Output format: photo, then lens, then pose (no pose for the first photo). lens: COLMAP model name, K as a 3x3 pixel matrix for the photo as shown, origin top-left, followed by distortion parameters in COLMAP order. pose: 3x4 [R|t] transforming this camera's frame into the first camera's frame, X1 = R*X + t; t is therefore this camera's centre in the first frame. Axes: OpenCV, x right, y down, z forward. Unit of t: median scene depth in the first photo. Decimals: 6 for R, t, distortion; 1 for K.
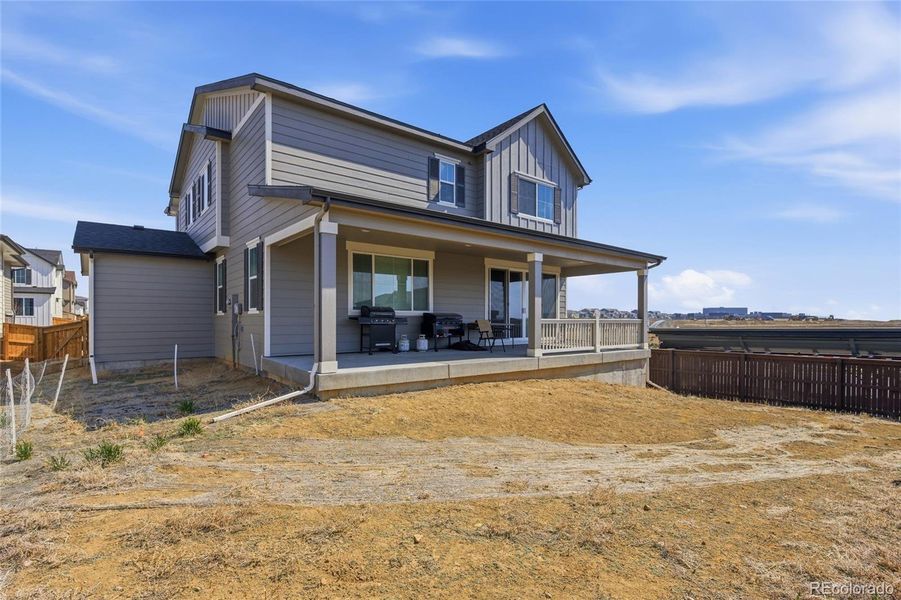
lens RADIAL K [[420.2, 0, 450.0], [0, 420.2, 316.6], [0, 0, 1]] dist [0.001443, 0.000538]
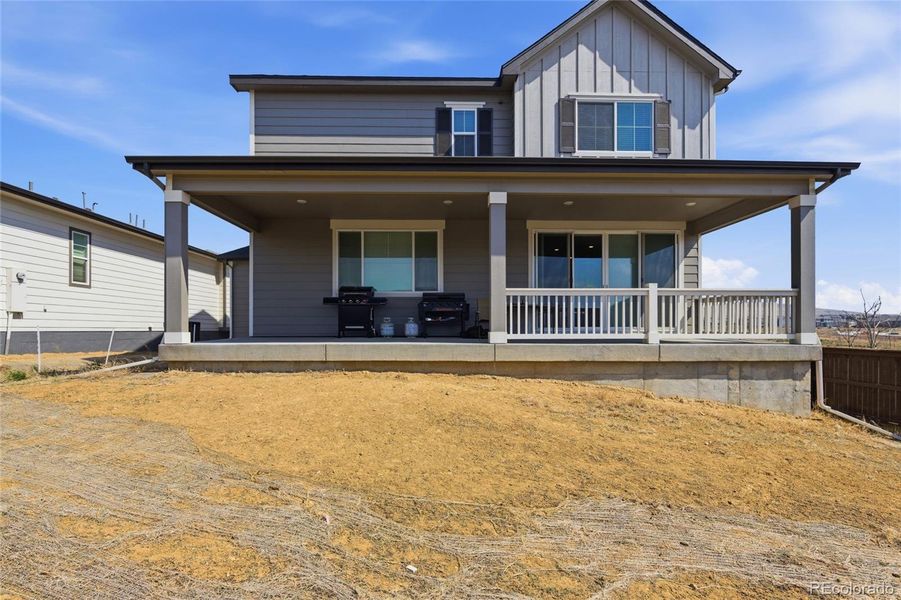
lens RADIAL K [[408.9, 0, 449.9], [0, 408.9, 330.1], [0, 0, 1]] dist [0.000454, 0.000031]
pose [[0.806625, 0.000402, -0.591063, 0.435384], [0.009265, 0.999868, 0.013325, 0.051315], [0.590991, -0.016224, 0.806515, 0.330611]]
